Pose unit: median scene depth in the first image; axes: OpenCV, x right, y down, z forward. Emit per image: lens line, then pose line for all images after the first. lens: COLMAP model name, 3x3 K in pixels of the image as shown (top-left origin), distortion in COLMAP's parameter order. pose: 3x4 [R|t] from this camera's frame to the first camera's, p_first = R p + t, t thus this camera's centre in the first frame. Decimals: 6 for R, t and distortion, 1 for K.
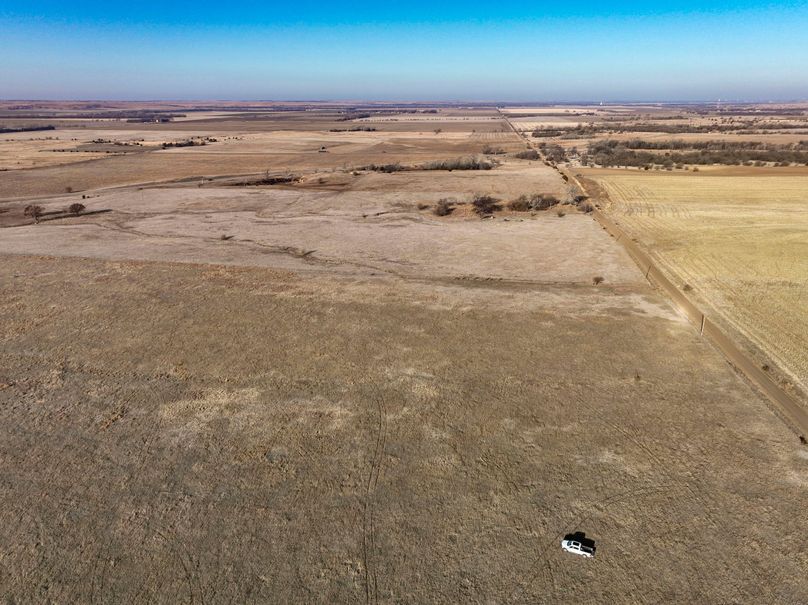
lens RADIAL K [[569.6, 0, 404.0], [0, 569.6, 302.5], [0, 0, 1]] dist [-0.000254, 0.016034]
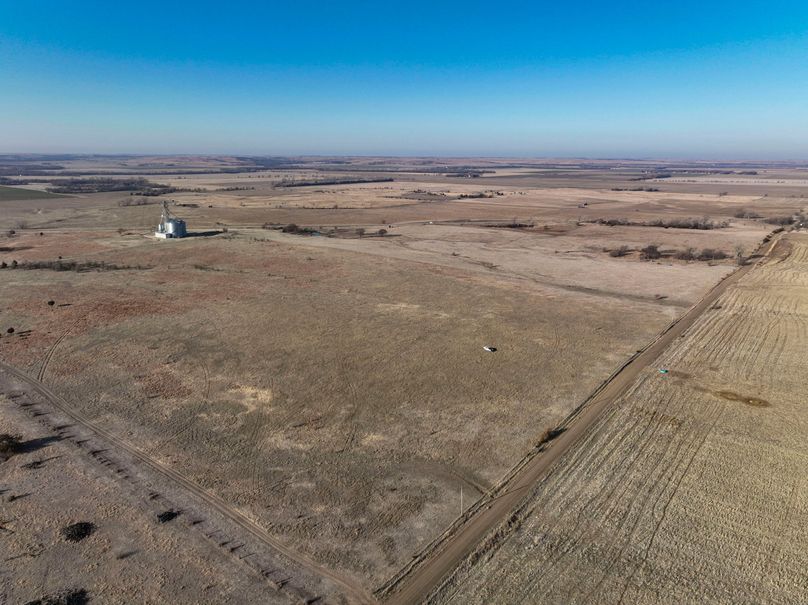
lens RADIAL K [[569.6, 0, 404.0], [0, 569.6, 302.5], [0, 0, 1]] dist [-0.000254, 0.016034]
pose [[0.866781, 0.132591, -0.480740, 0.273653], [-0.175594, 0.983417, -0.045368, 0.091335], [0.466753, 0.123739, 0.875689, -0.350603]]
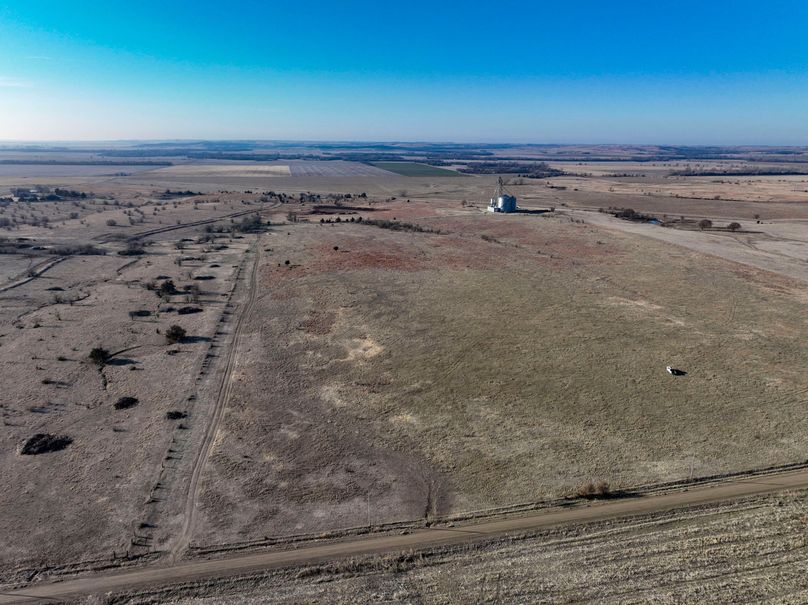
lens RADIAL K [[569.6, 0, 404.0], [0, 569.6, 302.5], [0, 0, 1]] dist [-0.000254, 0.016034]
pose [[0.340173, 0.260903, -0.903444, 0.377933], [-0.326563, 0.933724, 0.146687, 0.051205], [0.881838, 0.245133, 0.402829, -0.143121]]
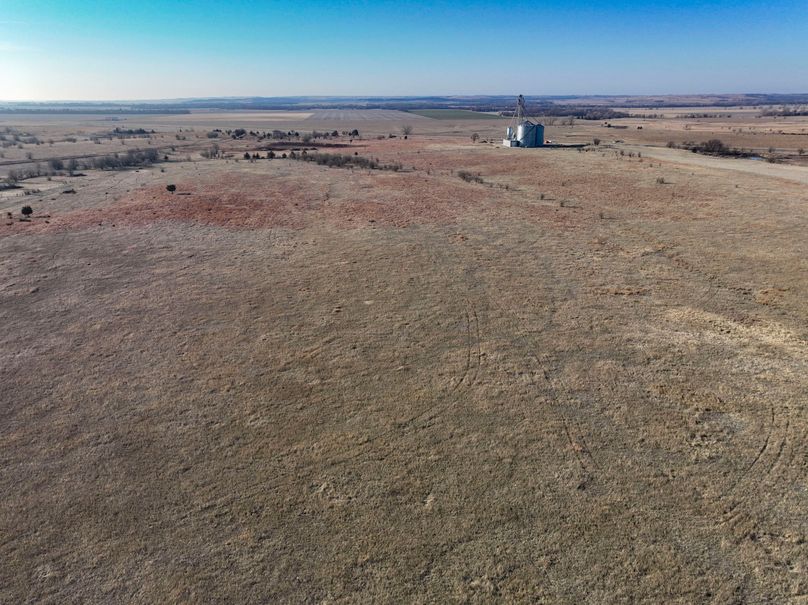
lens RADIAL K [[569.6, 0, 404.0], [0, 569.6, 302.5], [0, 0, 1]] dist [-0.000254, 0.016034]
pose [[0.242423, 0.328919, -0.912712, 0.037324], [-0.323403, 0.914364, 0.243616, 0.040964], [0.914681, 0.236116, 0.328036, 0.162336]]
